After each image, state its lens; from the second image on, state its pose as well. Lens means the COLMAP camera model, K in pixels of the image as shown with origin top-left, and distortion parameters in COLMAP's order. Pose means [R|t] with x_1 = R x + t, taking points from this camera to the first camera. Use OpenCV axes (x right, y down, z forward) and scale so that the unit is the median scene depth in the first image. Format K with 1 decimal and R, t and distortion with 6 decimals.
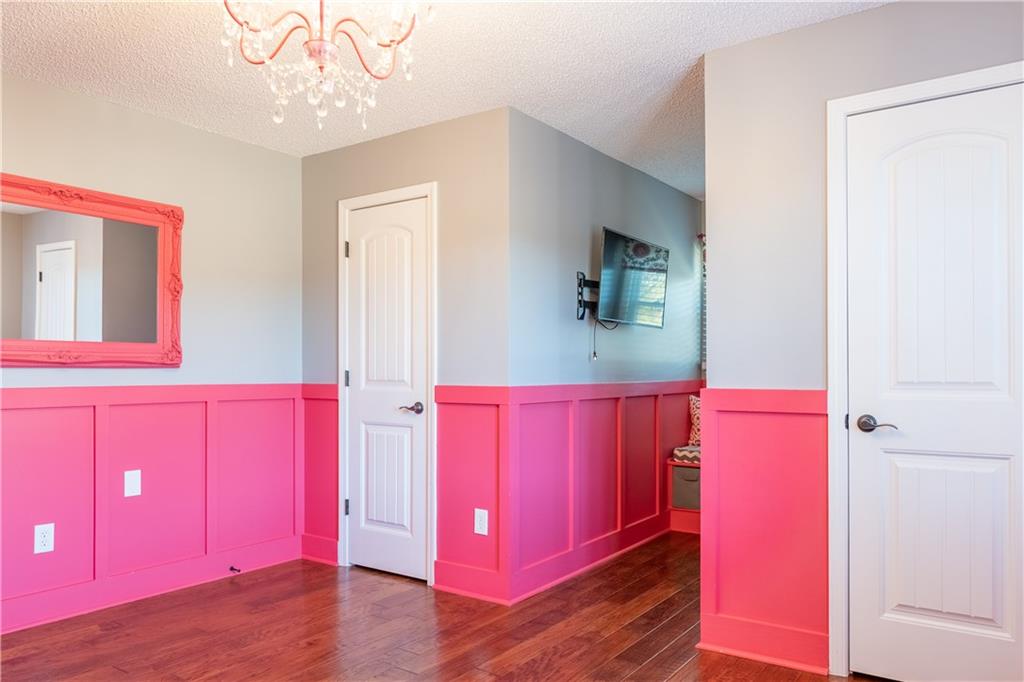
lens RADIAL K [[719.9, 0, 493.2], [0, 719.9, 371.7], [0, 0, 1]] dist [-0.011272, 0.007370]
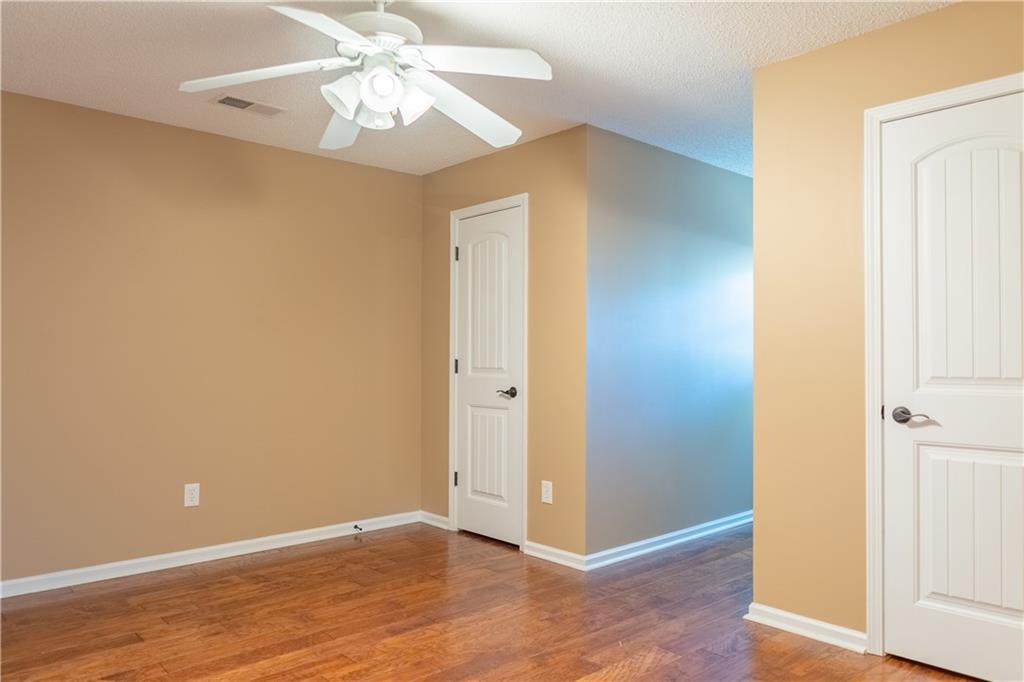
lens RADIAL K [[719.9, 0, 514.0], [0, 719.9, 341.0], [0, 0, 1]] dist [-0.011272, 0.007370]
pose [[0.975881, 0.004698, -0.218253, 0.143390], [-0.010331, 0.999642, -0.024675, -0.002645], [0.218059, 0.026334, 0.975580, -0.102903]]
